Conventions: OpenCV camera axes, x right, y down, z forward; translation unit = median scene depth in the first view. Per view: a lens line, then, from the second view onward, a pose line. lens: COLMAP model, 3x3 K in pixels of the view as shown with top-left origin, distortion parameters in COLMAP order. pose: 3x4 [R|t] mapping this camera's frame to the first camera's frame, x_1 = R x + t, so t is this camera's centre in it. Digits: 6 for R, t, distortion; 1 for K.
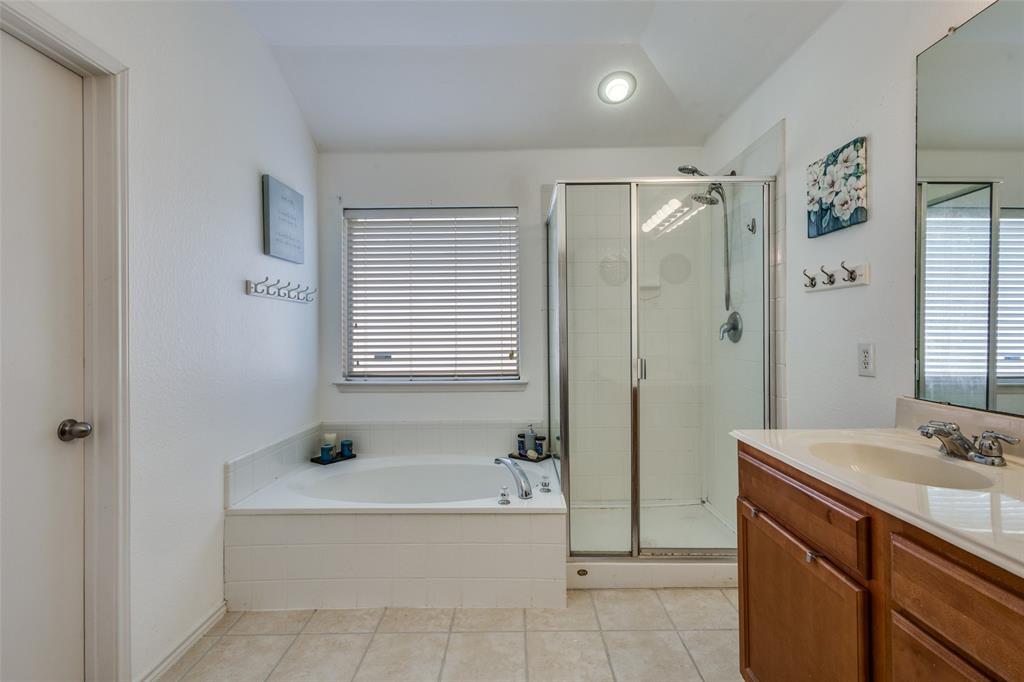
lens RADIAL K [[481.4, 0, 511.7], [0, 481.4, 345.4], [0, 0, 1]] dist [0.006831, -0.000095]
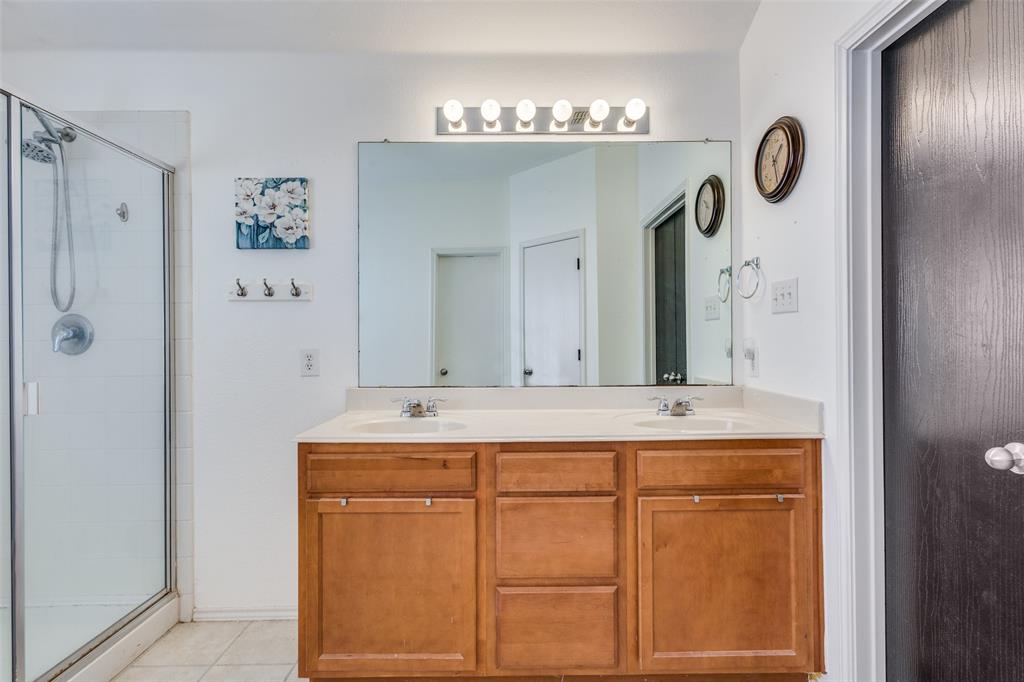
lens RADIAL K [[481.4, 0, 511.7], [0, 481.4, 345.4], [0, 0, 1]] dist [0.006831, -0.000095]
pose [[-0.030058, 0.005761, 0.999532, -0.461835], [0.034486, 0.999394, -0.004723, 0.009449], [-0.998953, 0.034327, -0.030239, 0.497475]]
